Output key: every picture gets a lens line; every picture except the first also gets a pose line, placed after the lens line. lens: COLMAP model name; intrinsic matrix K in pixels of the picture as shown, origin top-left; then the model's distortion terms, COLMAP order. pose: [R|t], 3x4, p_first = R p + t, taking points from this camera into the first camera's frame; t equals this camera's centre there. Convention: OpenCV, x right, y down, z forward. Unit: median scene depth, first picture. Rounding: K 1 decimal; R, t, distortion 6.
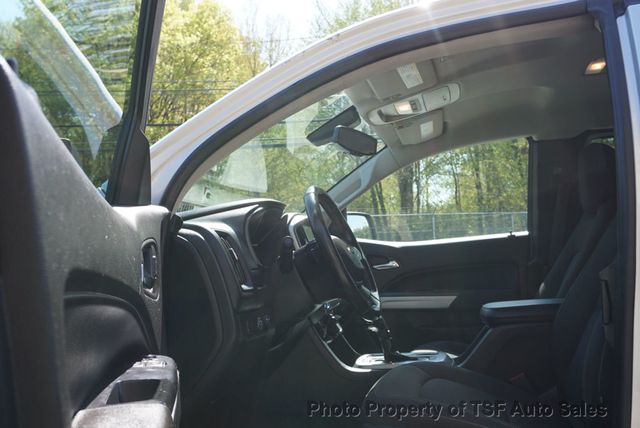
lens RADIAL K [[594.6, 0, 314.6], [0, 594.6, 217.1], [0, 0, 1]] dist [0.016313, 0.000000]
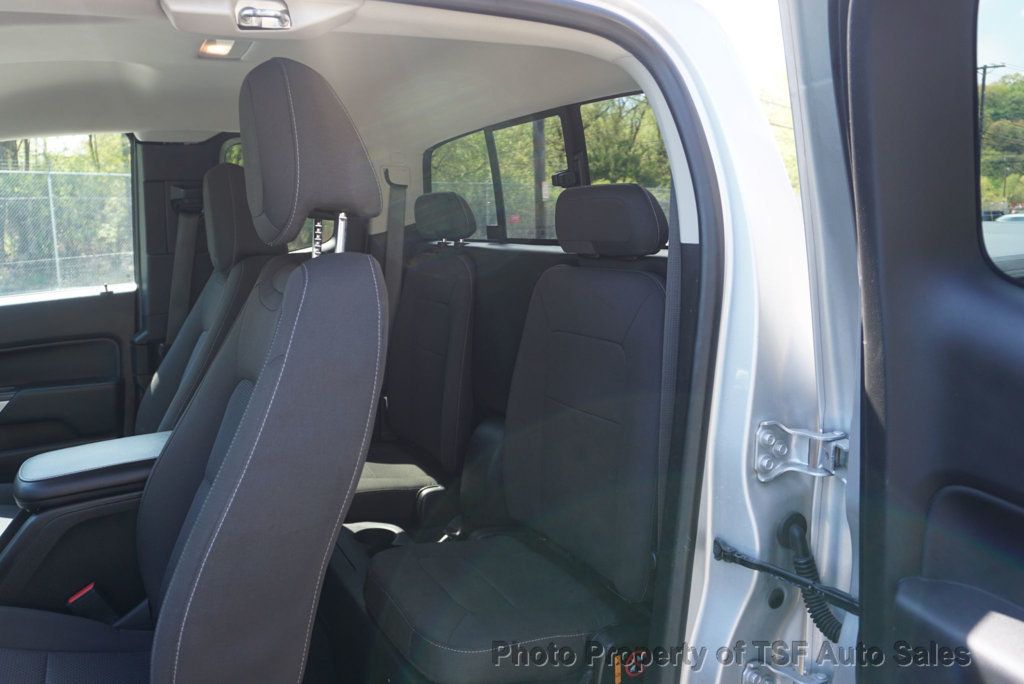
lens RADIAL K [[756.1, 0, 487.8], [0, 756.1, 329.0], [0, 0, 1]] dist [-0.031699, 0.027708]
pose [[0.759975, -0.078332, 0.645215, 0.127788], [-0.052068, 0.982183, 0.180570, -0.092341], [-0.647863, -0.170824, 0.742356, 0.169886]]
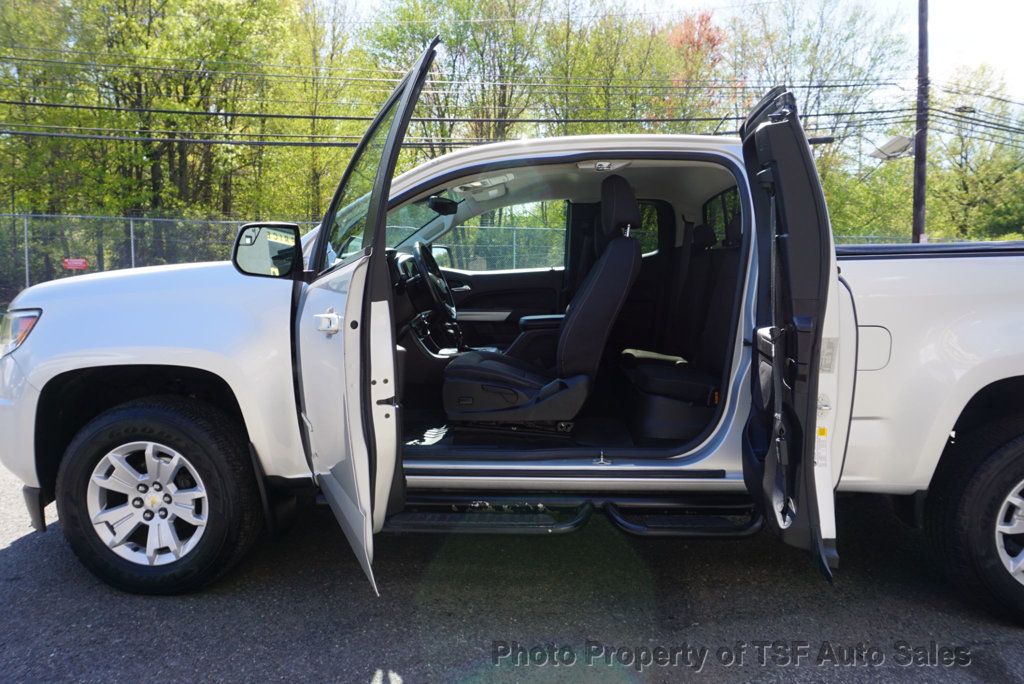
lens RADIAL K [[682.9, 0, 511.6], [0, 682.9, 336.5], [0, 0, 1]] dist [-0.023650, 0.003695]
pose [[0.981355, 0.017364, 0.191416, -0.061883], [-0.048393, 0.986149, 0.158648, -0.063428], [-0.186009, -0.164953, 0.968603, -0.539592]]
